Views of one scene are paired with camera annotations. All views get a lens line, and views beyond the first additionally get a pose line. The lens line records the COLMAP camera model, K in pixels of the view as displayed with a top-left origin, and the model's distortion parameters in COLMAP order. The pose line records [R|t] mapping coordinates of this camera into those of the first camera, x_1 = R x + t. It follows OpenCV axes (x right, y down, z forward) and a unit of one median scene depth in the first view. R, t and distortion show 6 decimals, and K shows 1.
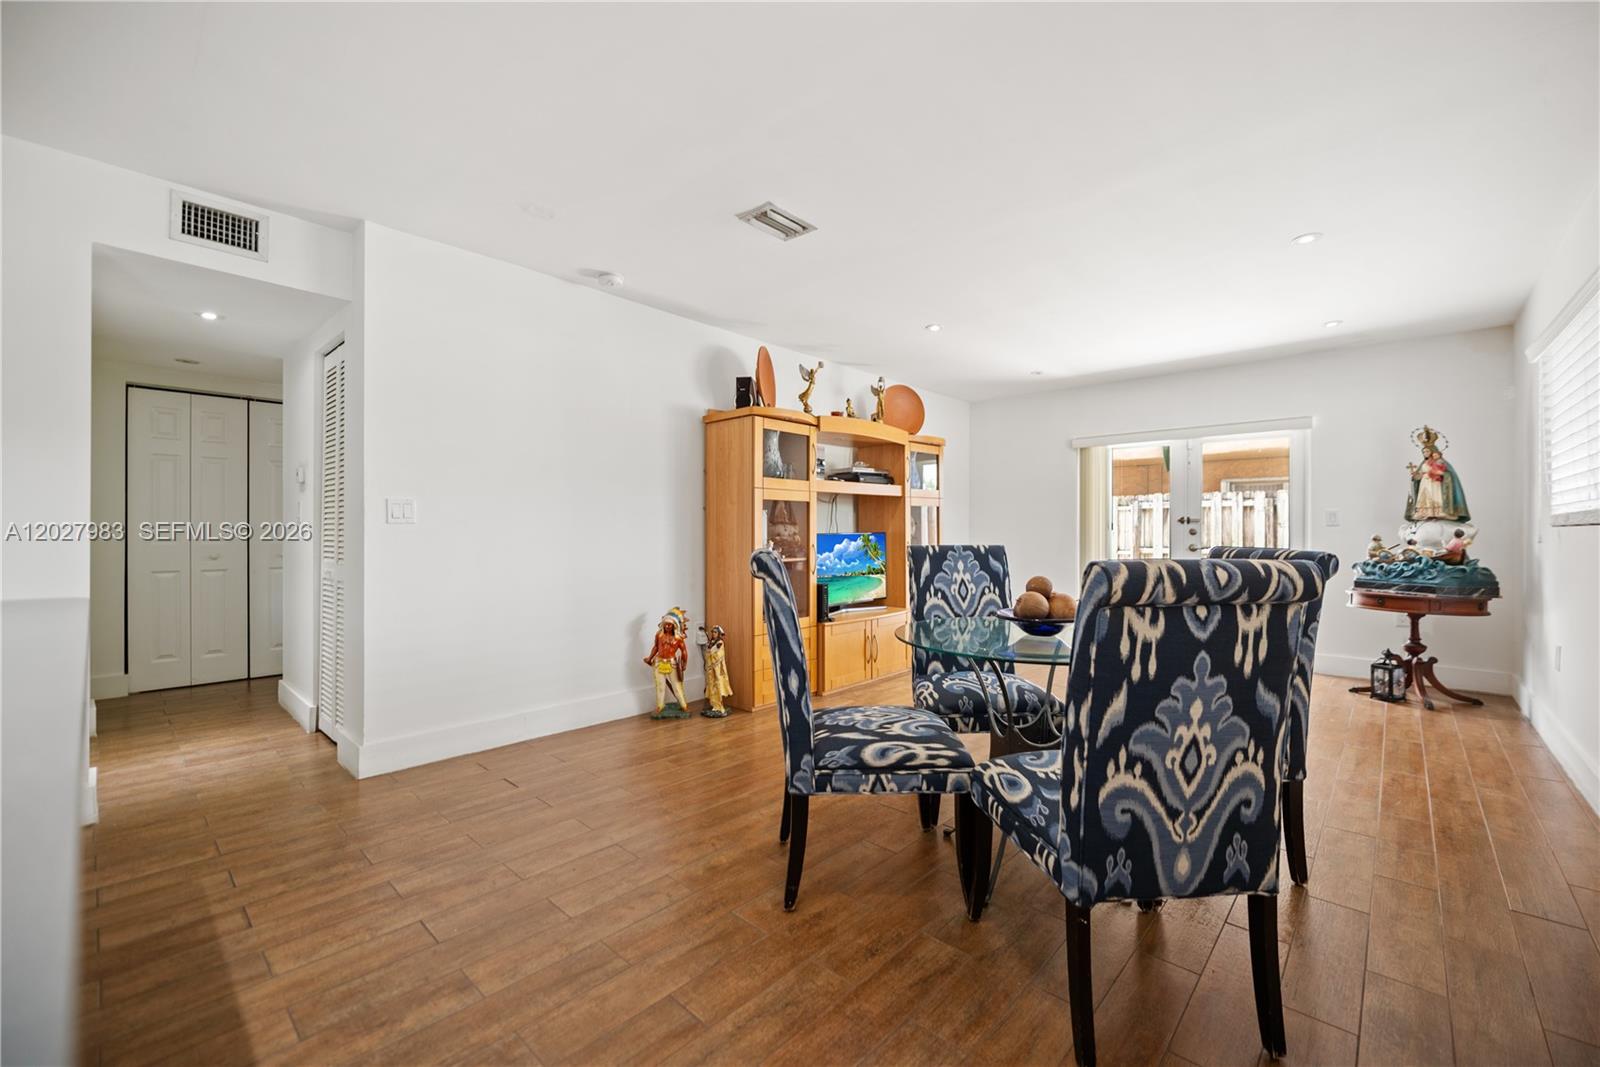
lens RADIAL K [[636.4, 0, 832.6], [0, 636.4, 532.1], [0, 0, 1]] dist [-0.000955, -0.000043]
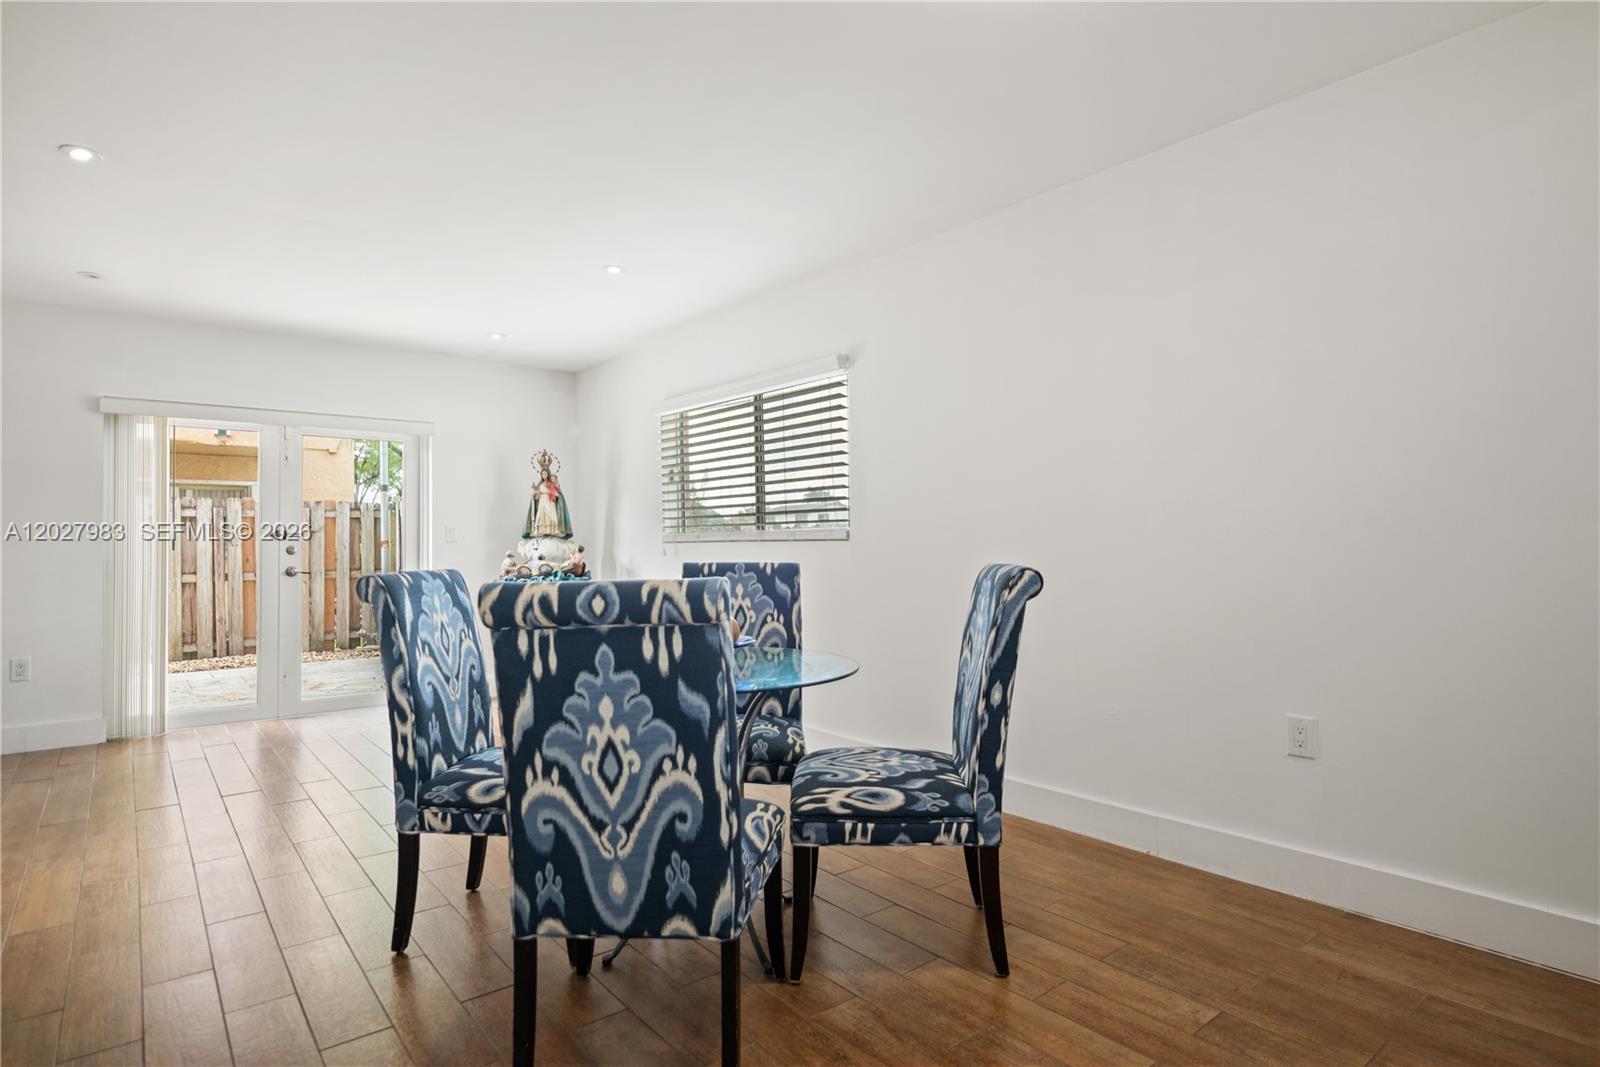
lens RADIAL K [[830.7, 0, 800.0], [0, 830.7, 533.5], [0, 0, 1]] dist [-0.000558, -0.000297]
pose [[0.186134, 0.008729, 0.982486, -0.405412], [0.013243, 0.999847, -0.011392, -0.003506], [-0.982435, 0.015131, 0.185990, 0.334120]]
